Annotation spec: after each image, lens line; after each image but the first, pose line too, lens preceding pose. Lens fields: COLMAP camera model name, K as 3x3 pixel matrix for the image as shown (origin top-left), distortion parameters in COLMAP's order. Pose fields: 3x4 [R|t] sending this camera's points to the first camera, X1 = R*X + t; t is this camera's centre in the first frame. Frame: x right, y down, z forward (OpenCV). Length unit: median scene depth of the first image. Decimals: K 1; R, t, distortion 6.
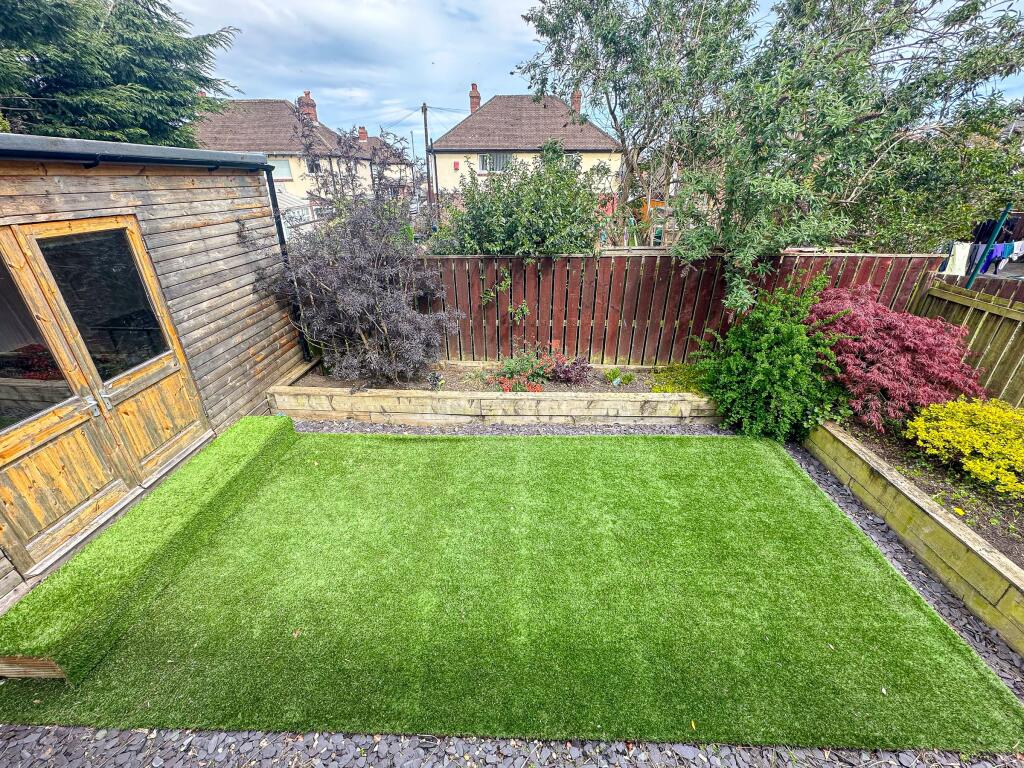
lens RADIAL K [[418.2, 0, 512.0], [0, 418.2, 384.0], [0, 0, 1]] dist [0.000942, -0.000127]
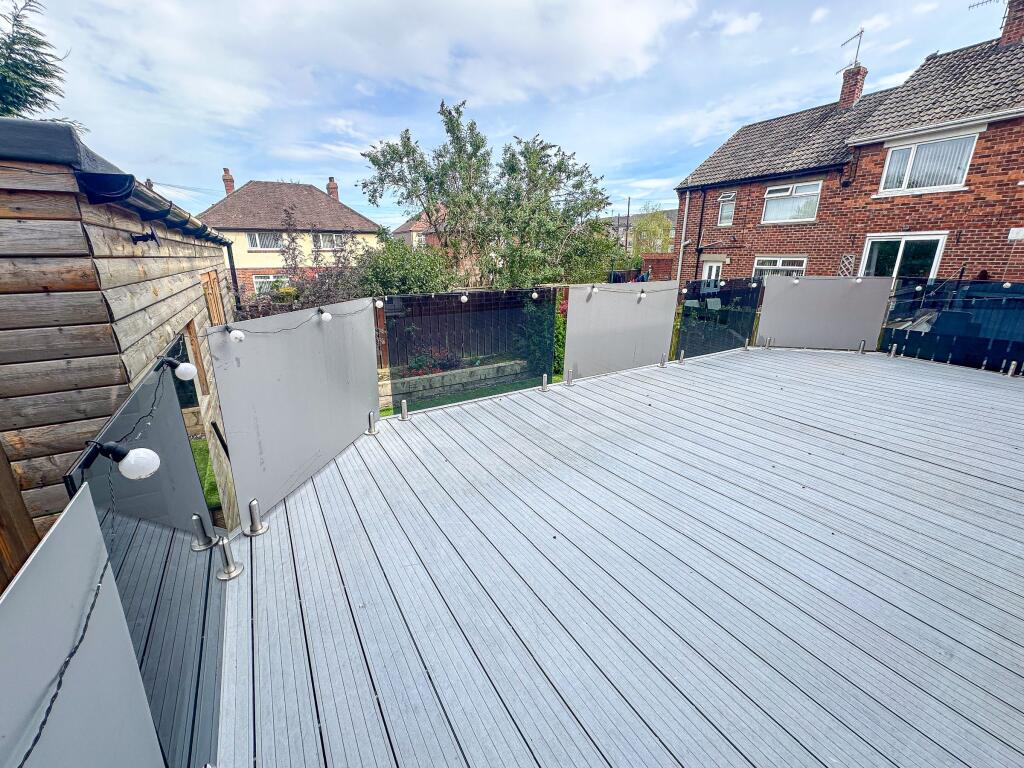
lens RADIAL K [[418.2, 0, 512.0], [0, 418.2, 384.0], [0, 0, 1]] dist [0.000942, -0.000127]
pose [[0.840915, -0.164114, 0.515683, -0.623470], [0.243800, 0.965617, -0.090256, 0.314133], [-0.483140, 0.201621, 0.852012, -0.592471]]
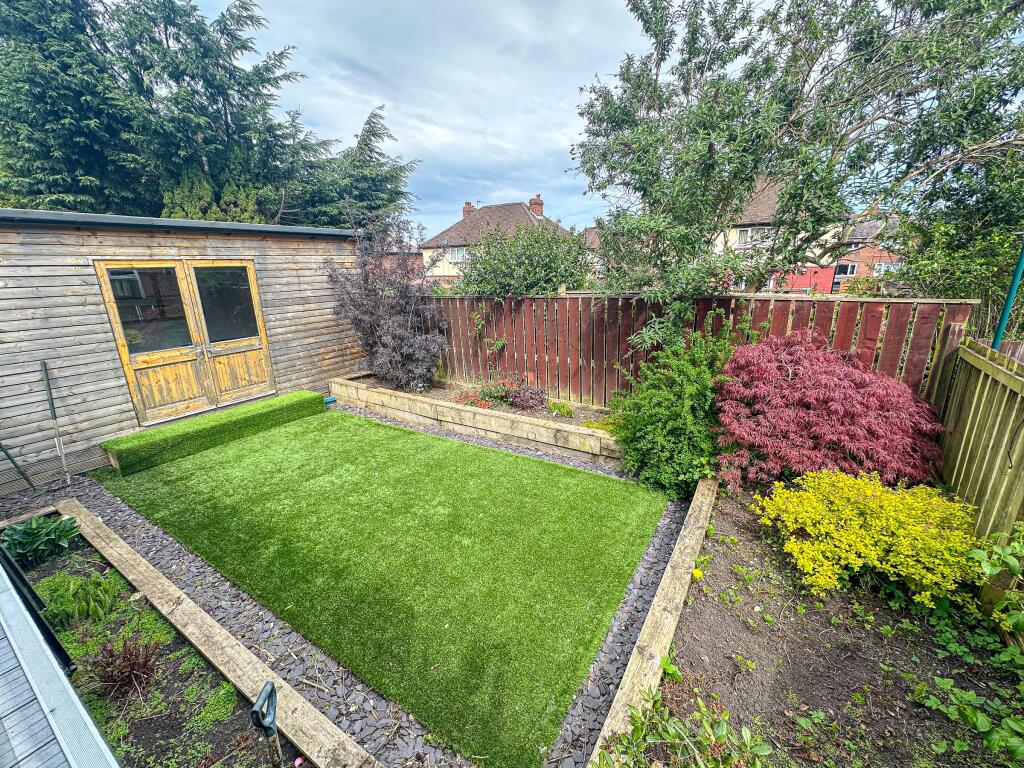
lens RADIAL K [[418.2, 0, 512.0], [0, 418.2, 384.0], [0, 0, 1]] dist [0.000942, -0.000127]
pose [[0.858441, 0.120777, -0.498489, 0.791889], [-0.205270, 0.971554, -0.118098, 0.083274], [0.470046, 0.203705, 0.858814, 0.043693]]
